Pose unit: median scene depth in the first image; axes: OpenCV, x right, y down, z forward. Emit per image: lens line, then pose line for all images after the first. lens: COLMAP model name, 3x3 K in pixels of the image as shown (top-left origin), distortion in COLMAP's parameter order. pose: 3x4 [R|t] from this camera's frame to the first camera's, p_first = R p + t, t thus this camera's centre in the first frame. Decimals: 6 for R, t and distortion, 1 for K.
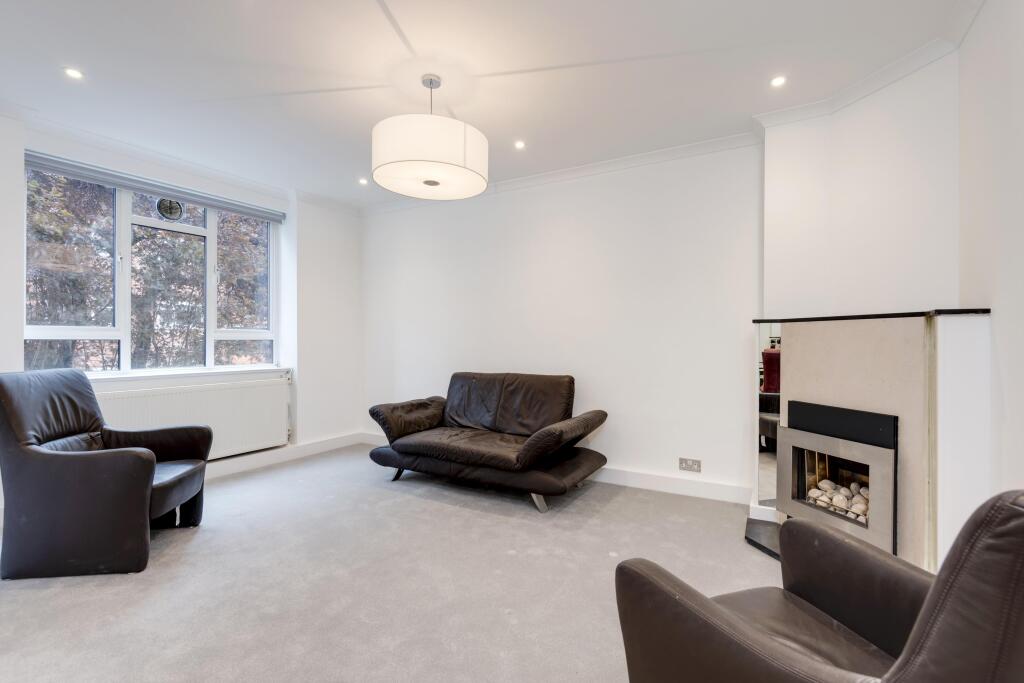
lens RADIAL K [[492.9, 0, 512.8], [0, 492.9, 338.4], [0, 0, 1]] dist [0.023104, -0.024716]
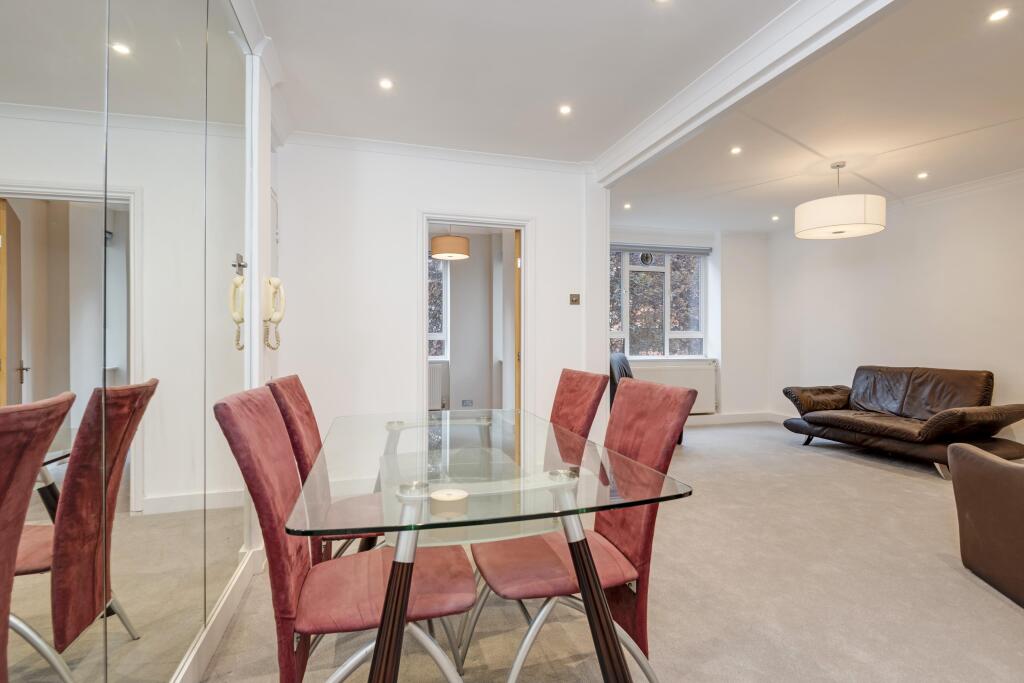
lens RADIAL K [[492.9, 0, 512.8], [0, 492.9, 338.4], [0, 0, 1]] dist [0.023104, -0.024716]
pose [[0.742323, -0.003564, -0.670033, 0.066482], [0.005191, 0.999986, 0.000432, -0.001064], [0.670022, -0.003799, 0.742331, -0.481508]]
